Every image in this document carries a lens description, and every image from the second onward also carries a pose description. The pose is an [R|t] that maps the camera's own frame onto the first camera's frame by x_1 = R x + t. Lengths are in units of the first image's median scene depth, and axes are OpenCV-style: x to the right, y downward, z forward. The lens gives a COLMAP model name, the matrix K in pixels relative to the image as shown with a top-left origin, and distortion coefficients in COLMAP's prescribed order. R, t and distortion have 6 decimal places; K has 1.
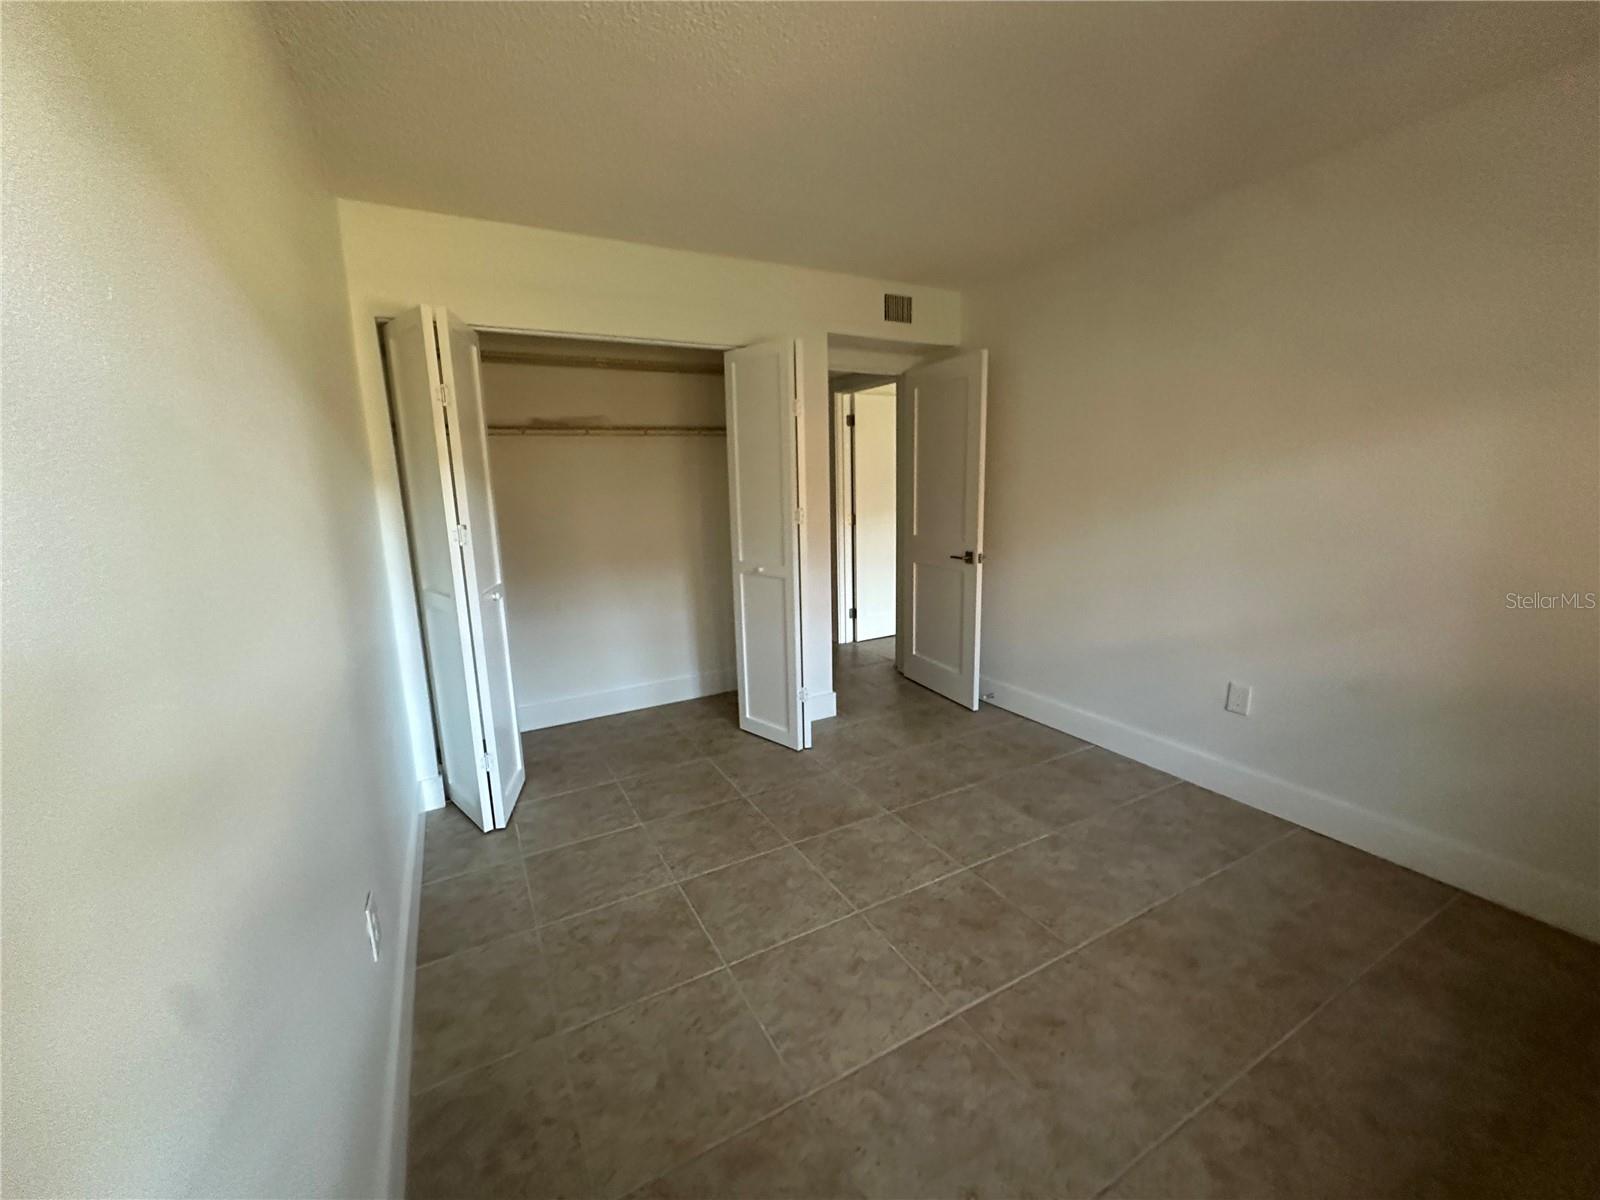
lens RADIAL K [[640.8, 0, 802.6], [0, 640.8, 598.4], [0, 0, 1]] dist [-0.000003, -0.000431]
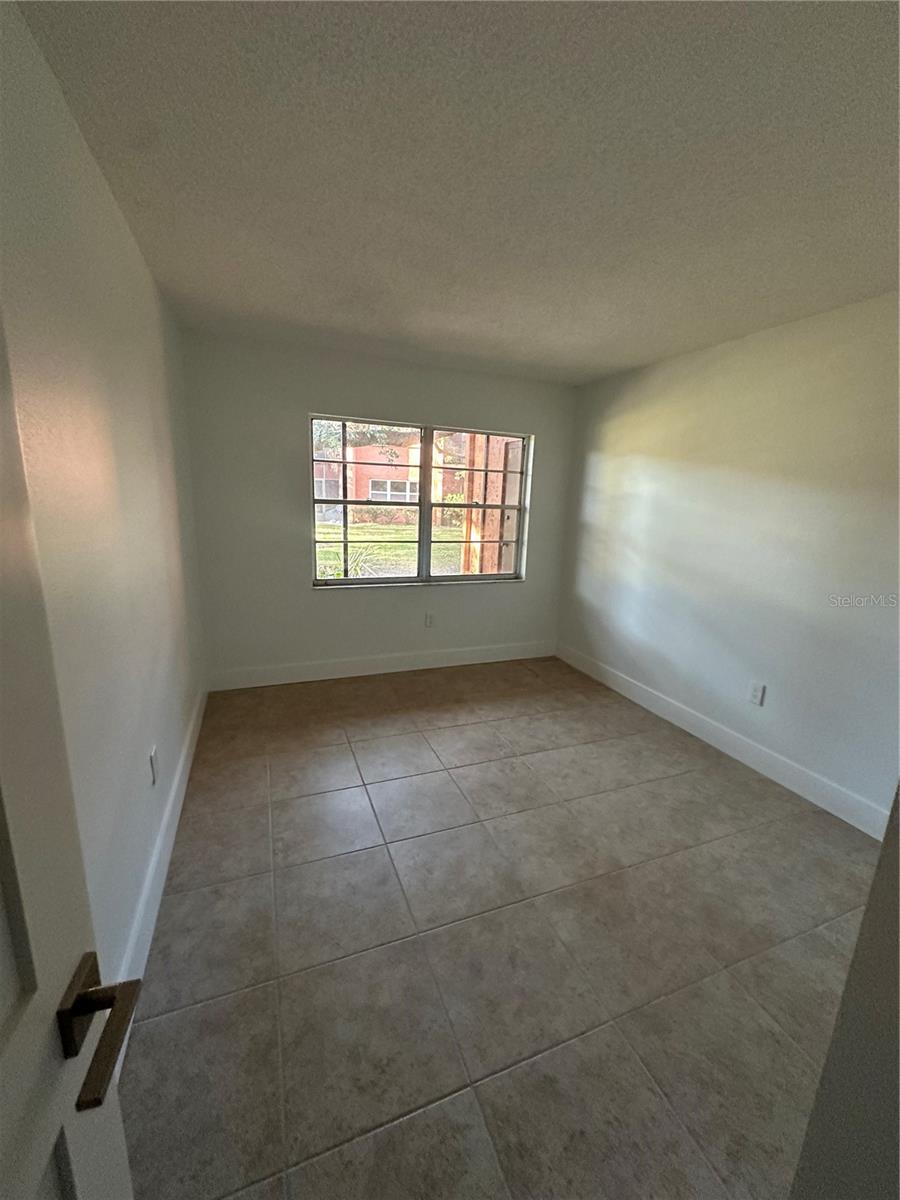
lens RADIAL K [[480.6, 0, 451.7], [0, 480.6, 602.3], [0, 0, 1]] dist [-0.000003, -0.000431]
pose [[-0.992172, -0.044924, 0.116517, 0.259507], [0.003724, 0.921994, 0.387187, -0.440276], [-0.124822, 0.384590, -0.914609, 2.026959]]
